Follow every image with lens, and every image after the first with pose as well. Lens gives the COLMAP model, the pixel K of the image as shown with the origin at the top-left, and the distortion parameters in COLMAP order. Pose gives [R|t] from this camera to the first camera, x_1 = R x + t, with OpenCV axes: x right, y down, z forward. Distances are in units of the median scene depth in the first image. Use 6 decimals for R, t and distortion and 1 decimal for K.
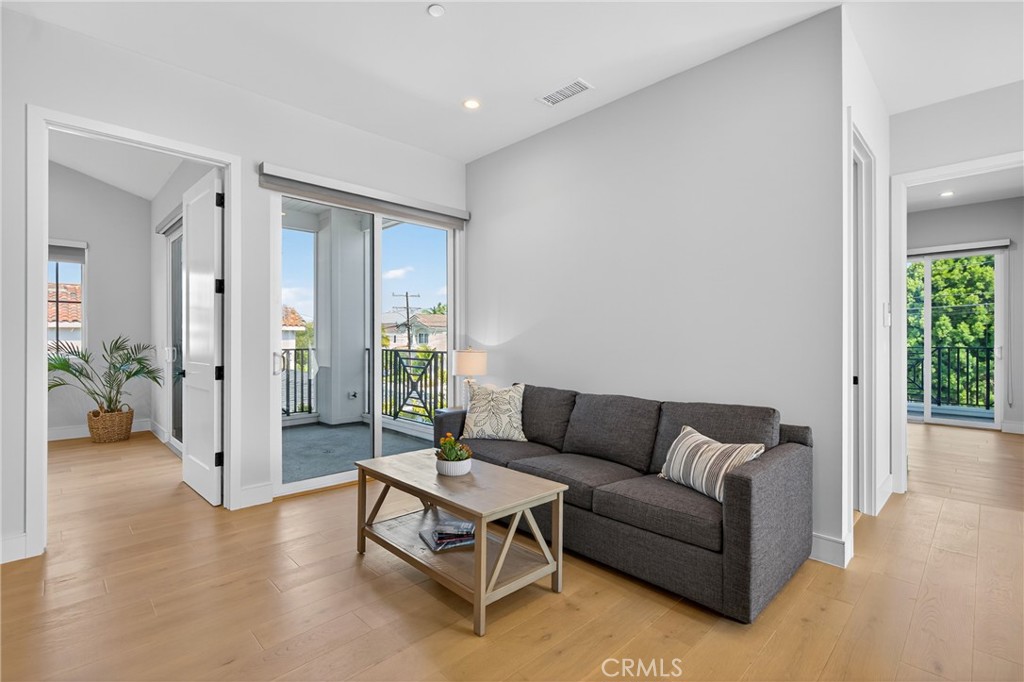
lens RADIAL K [[458.4, 0, 509.0], [0, 458.4, 336.6], [0, 0, 1]] dist [0.001079, 0.000358]
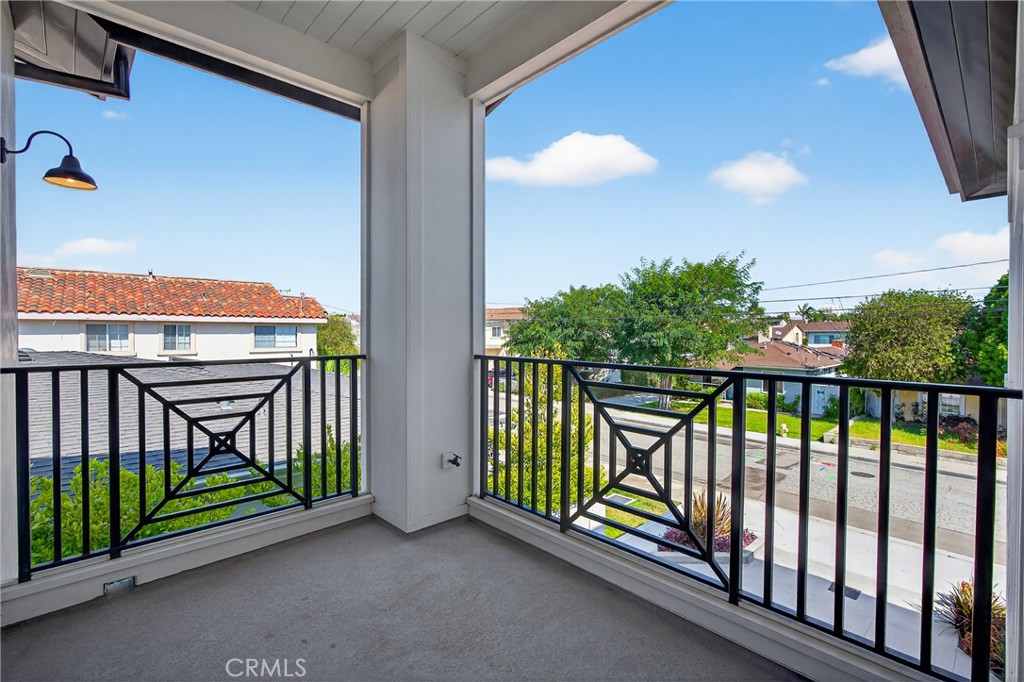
lens RADIAL K [[458.4, 0, 509.0], [0, 458.4, 336.6], [0, 0, 1]] dist [0.001079, 0.000358]
pose [[0.999332, 0.000094, -0.036539, -0.266967], [0.000401, 0.999908, 0.013544, 0.000770], [0.036537, -0.013549, 0.999240, 0.556457]]
